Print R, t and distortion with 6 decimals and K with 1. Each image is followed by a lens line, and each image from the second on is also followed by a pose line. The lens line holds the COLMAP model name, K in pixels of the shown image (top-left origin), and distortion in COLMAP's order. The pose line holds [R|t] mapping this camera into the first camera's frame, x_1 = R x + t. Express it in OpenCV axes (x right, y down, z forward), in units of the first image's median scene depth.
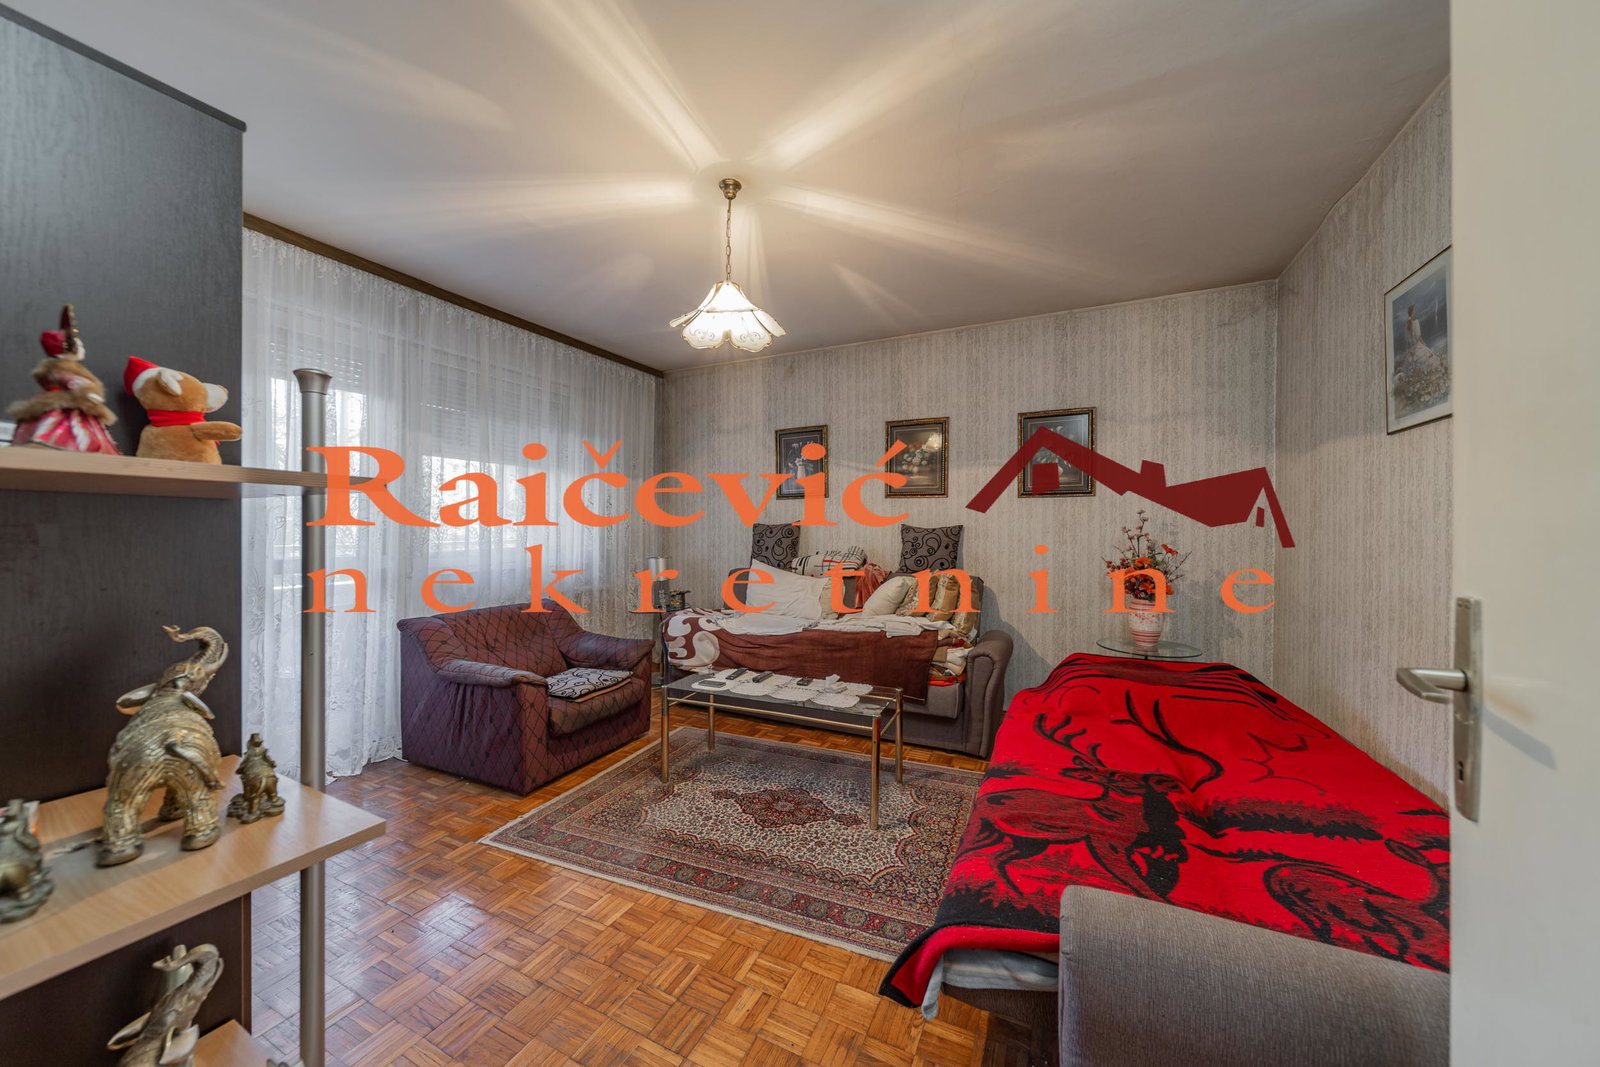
lens RADIAL K [[561.2, 0, 793.4], [0, 561.2, 530.5], [0, 0, 1]] dist [0.001018, -0.000844]
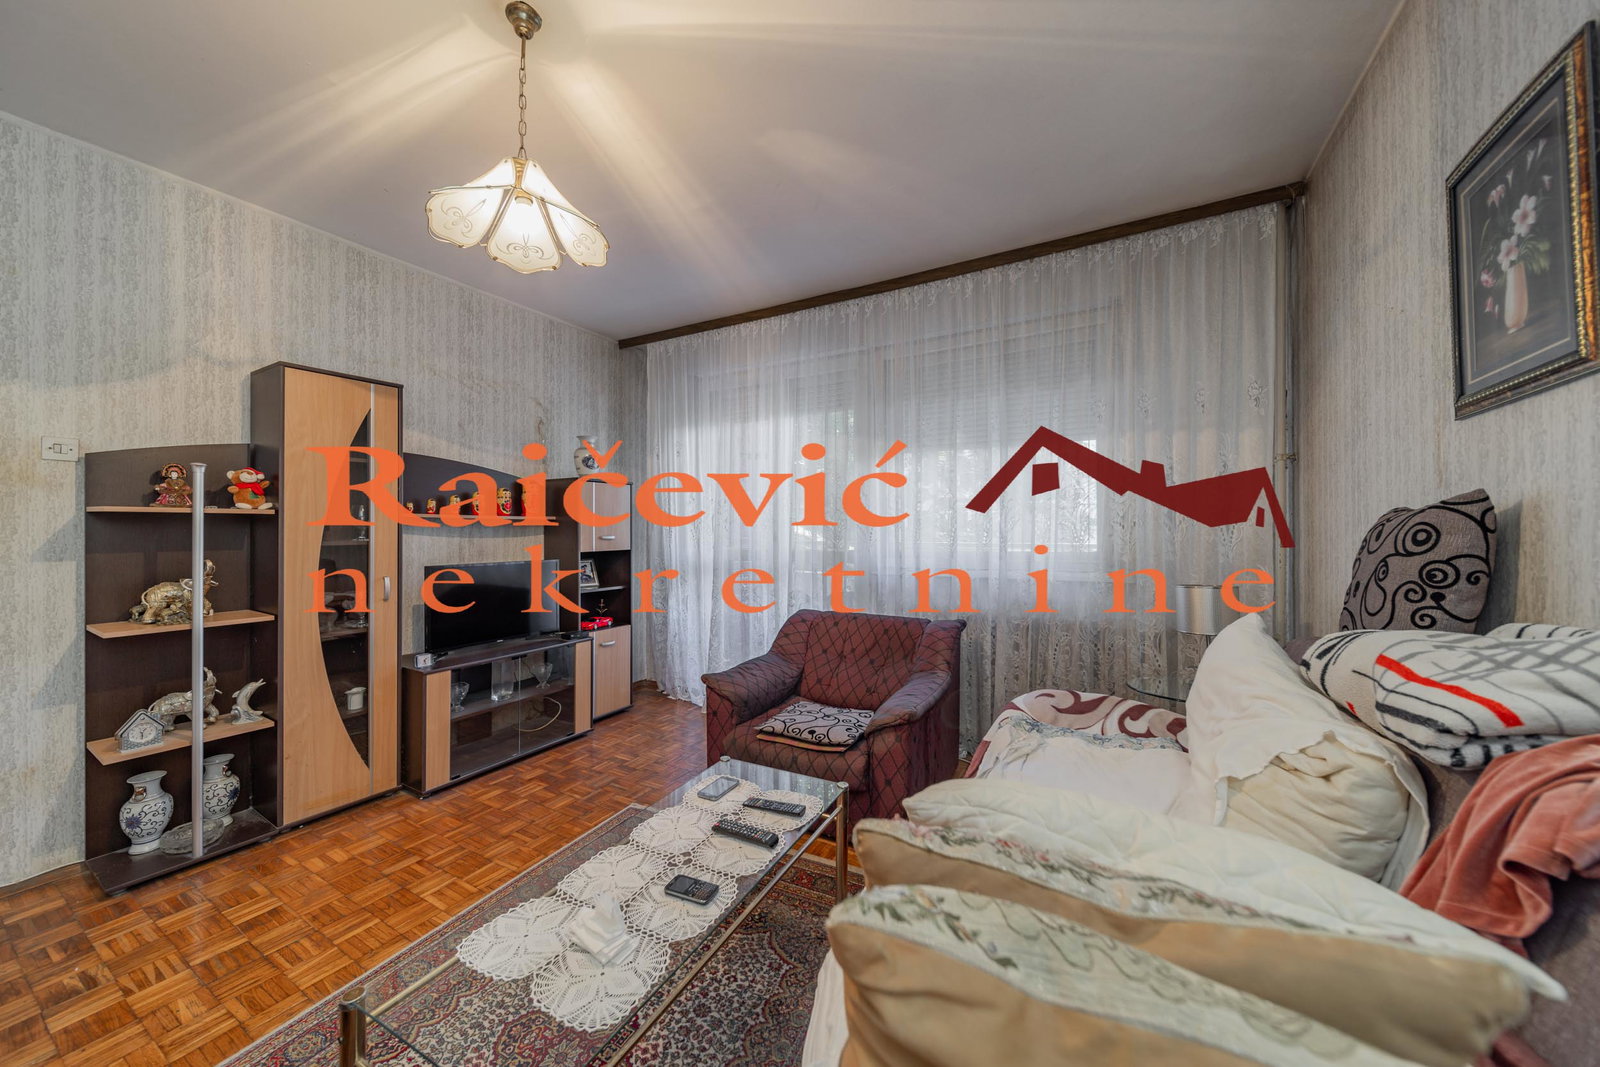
lens RADIAL K [[561.2, 0, 800.1], [0, 561.2, 530.3], [0, 0, 1]] dist [0.001018, -0.000844]
pose [[-0.058723, -0.000520, -0.998274, 0.310687], [-0.002404, 0.999997, -0.000380, 0.001542], [0.998271, 0.002377, -0.058724, 0.794421]]
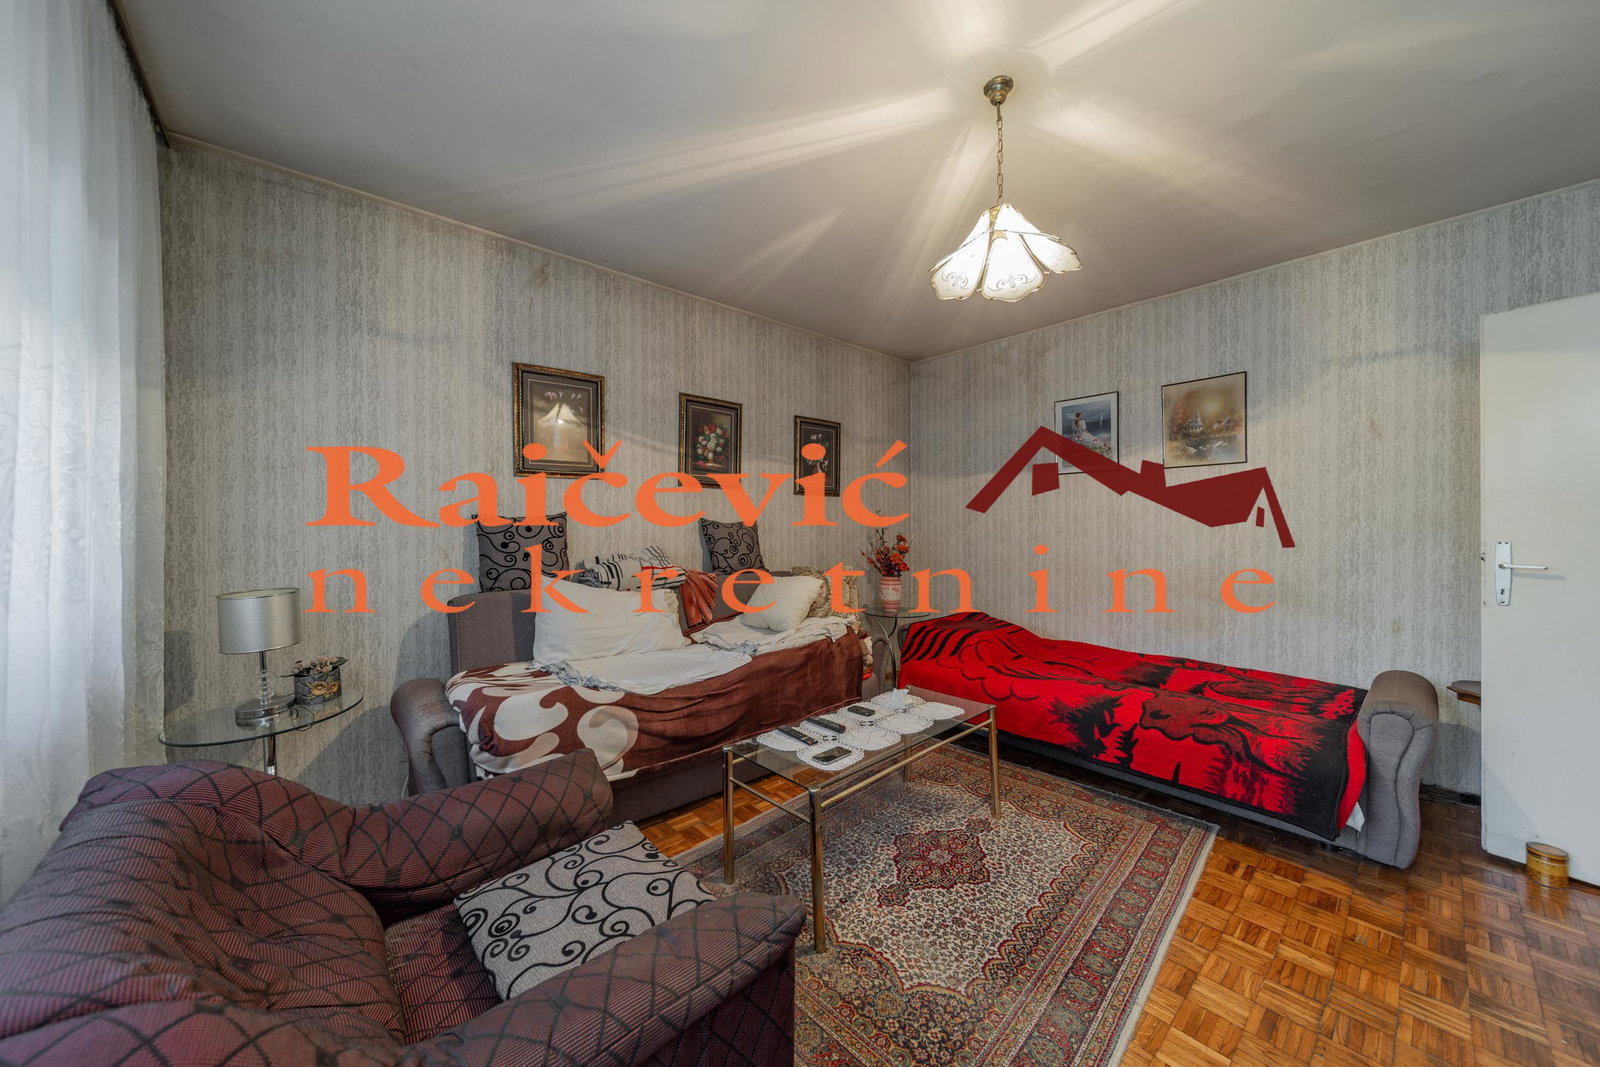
lens RADIAL K [[561.2, 0, 800.9], [0, 561.2, 525.6], [0, 0, 1]] dist [0.001018, -0.000844]
pose [[0.384300, -0.000036, 0.923208, -0.551905], [0.004447, 0.999988, -0.001813, 0.001566], [-0.923198, 0.004802, 0.384295, 0.556519]]
